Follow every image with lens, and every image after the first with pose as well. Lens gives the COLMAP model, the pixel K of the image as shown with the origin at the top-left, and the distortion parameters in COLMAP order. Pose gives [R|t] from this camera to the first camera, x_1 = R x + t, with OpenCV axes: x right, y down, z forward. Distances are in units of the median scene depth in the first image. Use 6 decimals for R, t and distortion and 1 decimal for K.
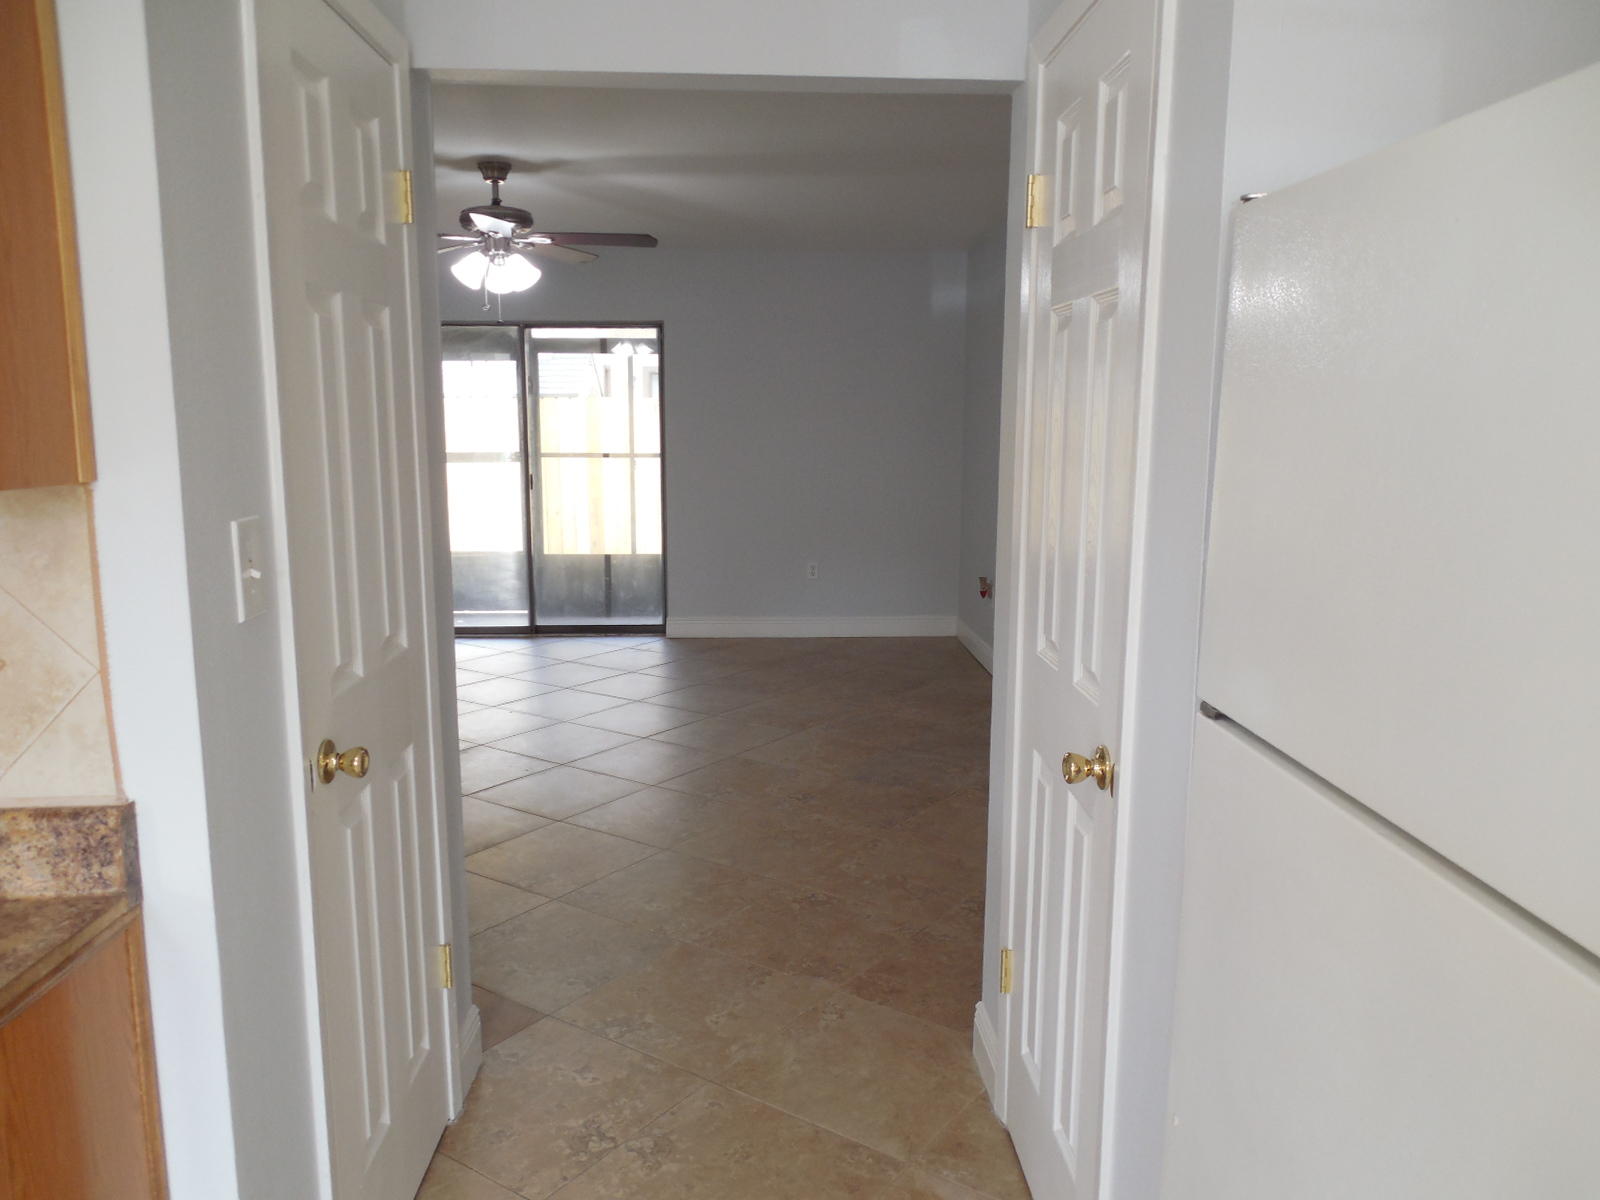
lens RADIAL K [[1206.7, 0, 801.3], [0, 1206.7, 596.8], [0, 0, 1]] dist [0.008293, -0.003842]
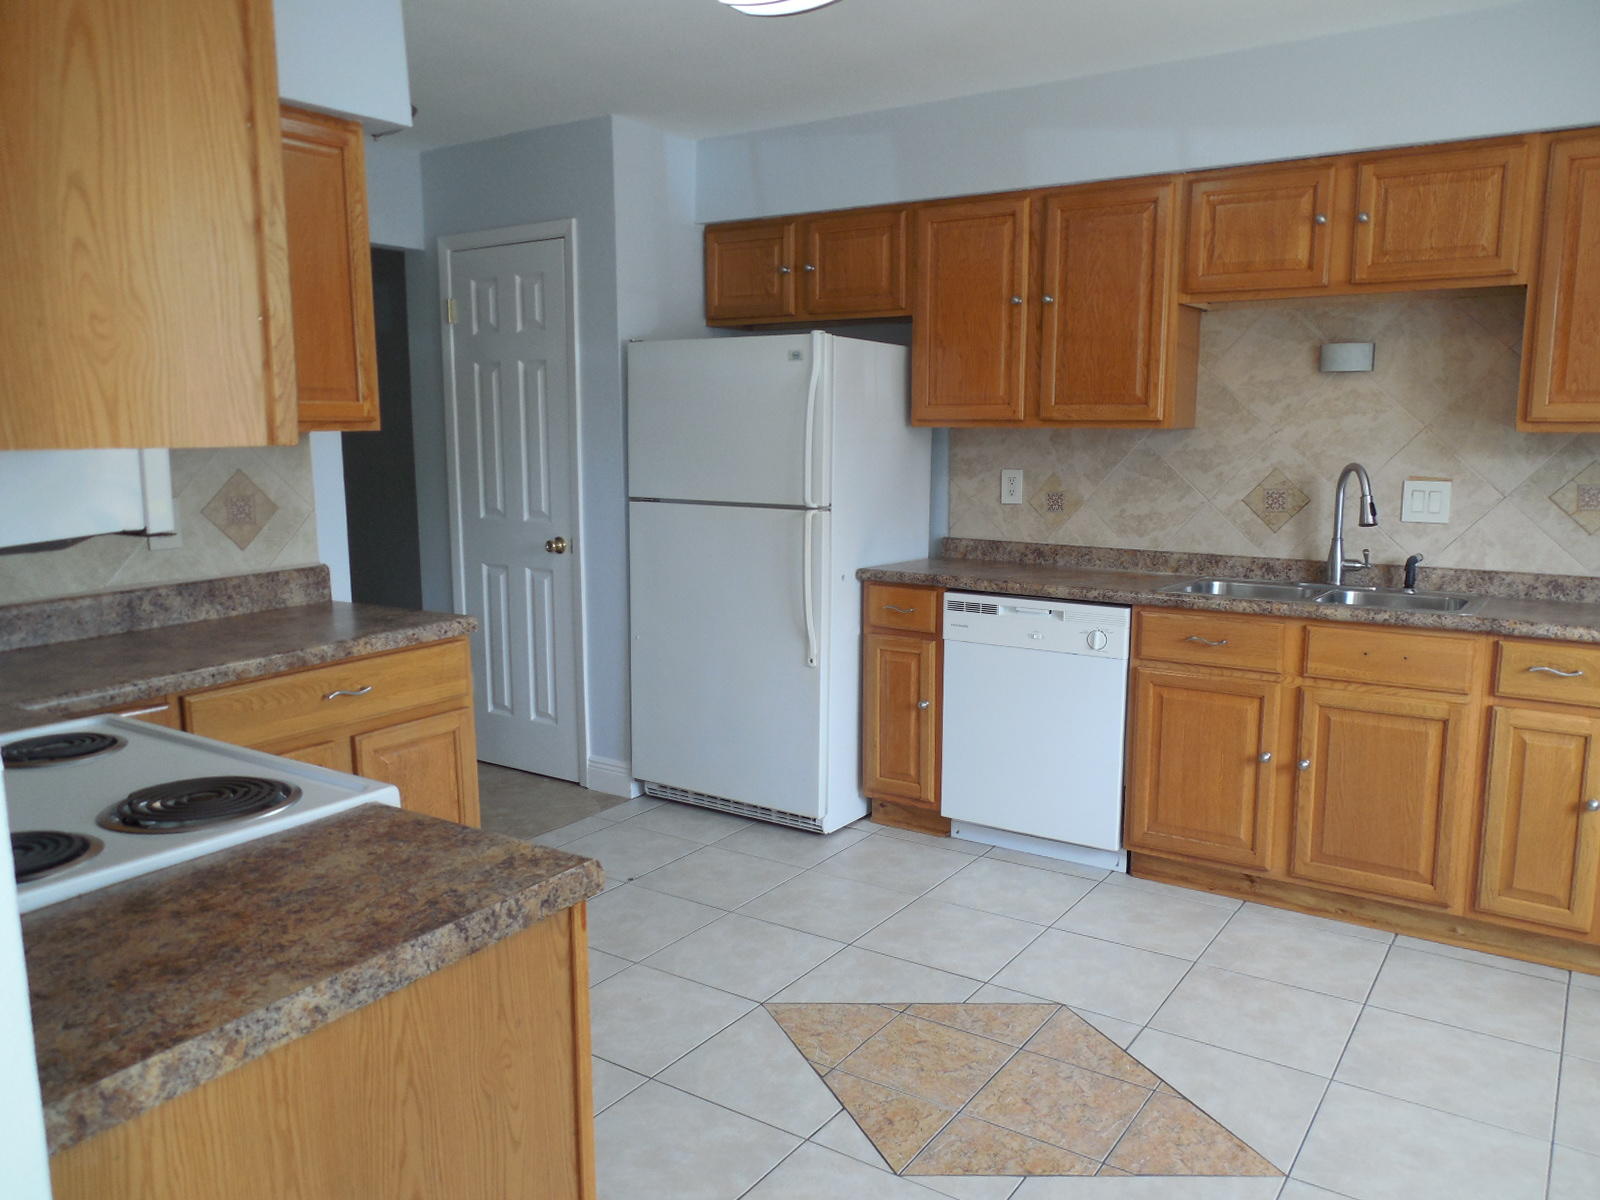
lens RADIAL K [[1206.7, 0, 801.3], [0, 1206.7, 596.8], [0, 0, 1]] dist [0.008293, -0.003842]
pose [[0.597111, -0.119152, 0.793260, -1.098867], [0.130636, 0.990149, 0.050392, 0.136393], [-0.791450, 0.073539, 0.606794, -0.703641]]
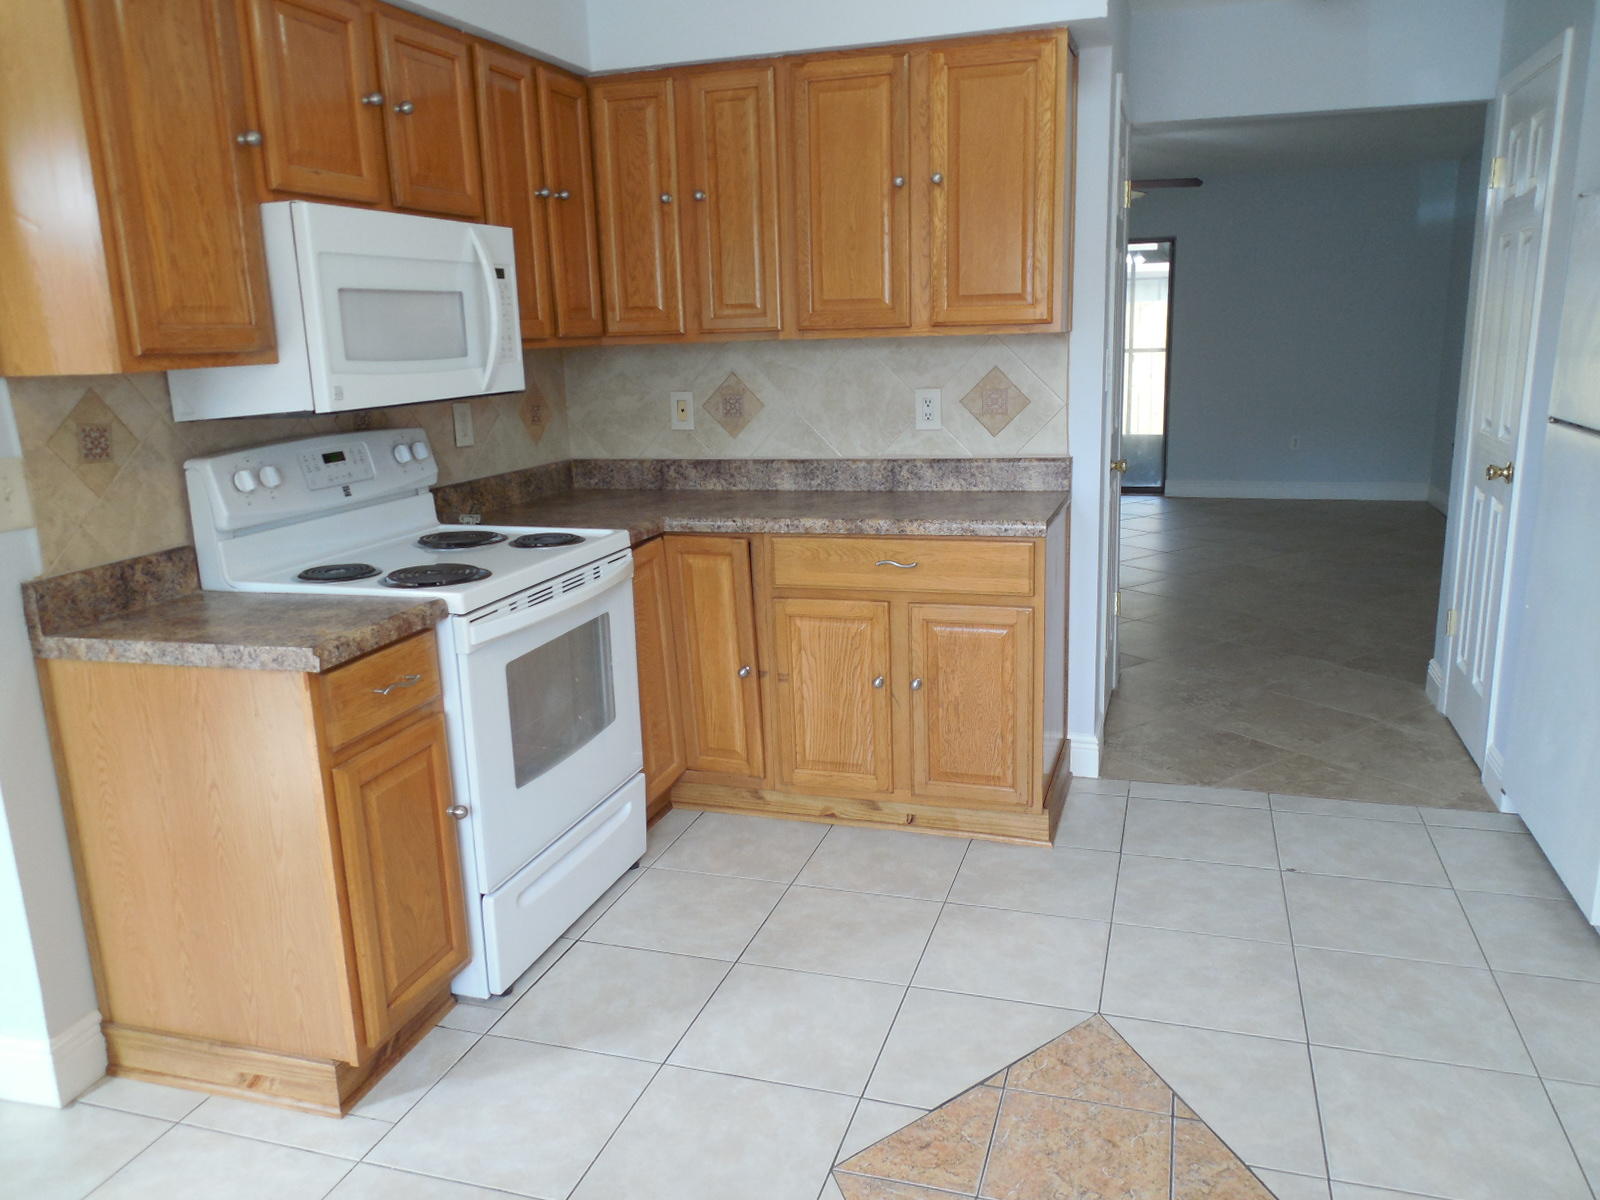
lens RADIAL K [[1206.7, 0, 801.3], [0, 1206.7, 596.8], [0, 0, 1]] dist [0.008293, -0.003842]
pose [[0.939063, 0.048083, -0.340365, -0.116730], [-0.023391, 0.996812, 0.076282, 0.164222], [0.342948, -0.063672, 0.937194, -0.949485]]
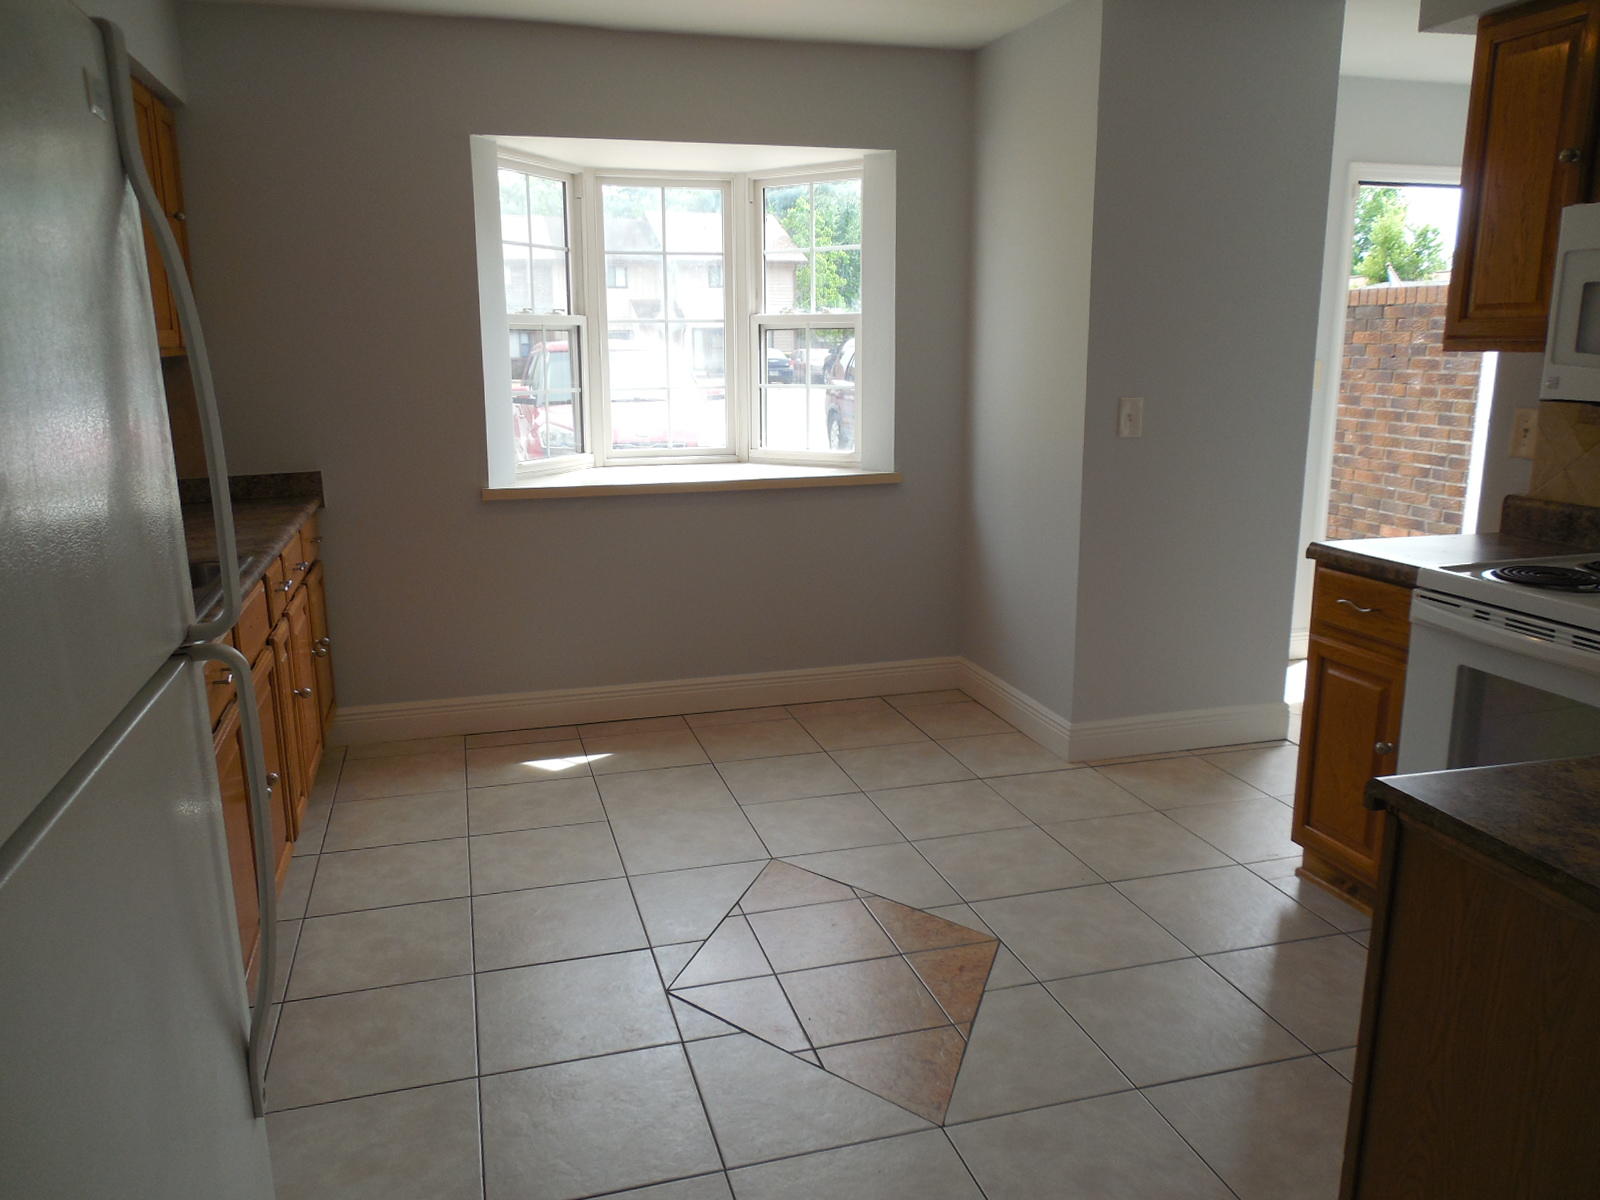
lens RADIAL K [[1206.7, 0, 801.3], [0, 1206.7, 596.8], [0, 0, 1]] dist [0.008293, -0.003842]
pose [[-0.972415, 0.052588, -0.227252, 0.075812], [-0.033846, 0.932133, 0.360531, -0.106117], [0.230788, 0.358277, -0.904640, 0.749791]]
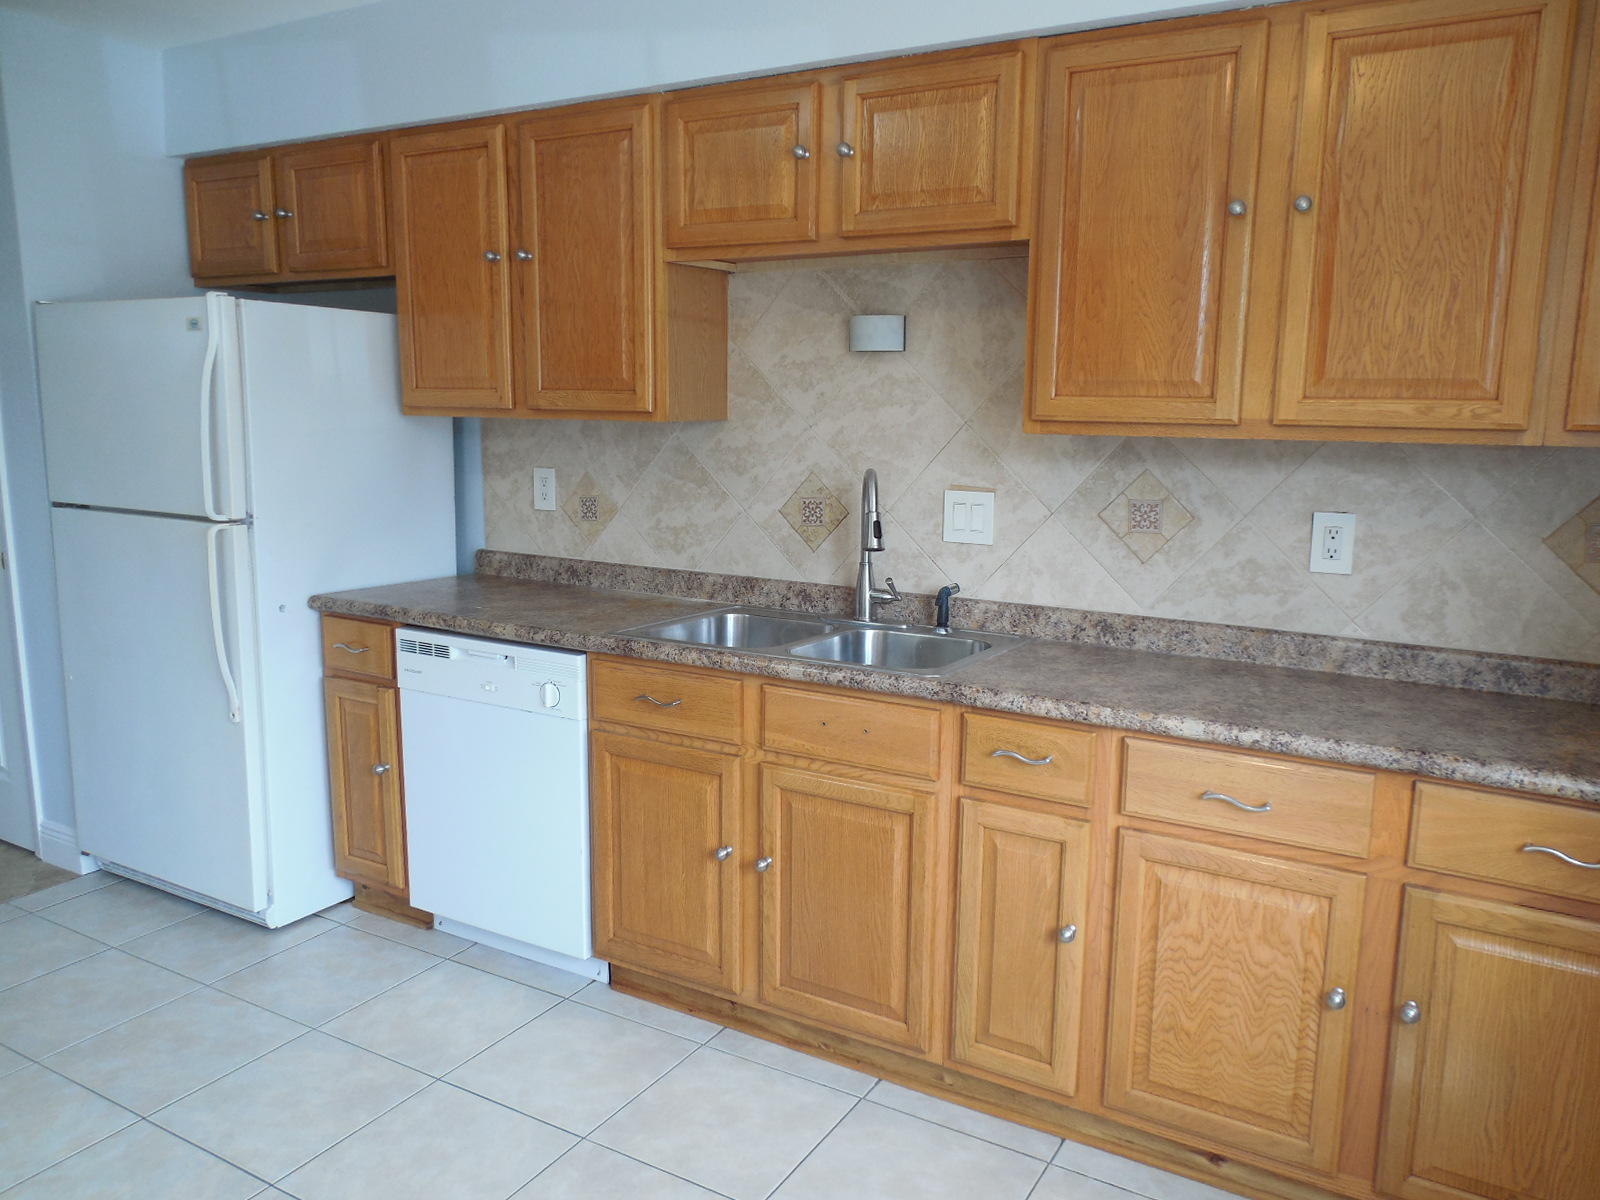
lens RADIAL K [[1206.7, 0, 801.3], [0, 1206.7, 596.8], [0, 0, 1]] dist [0.008293, -0.003842]
pose [[0.551272, -0.139711, 0.822545, -0.480123], [0.129302, 0.988275, 0.081202, 0.157127], [-0.824245, 0.061593, 0.562873, -0.957074]]
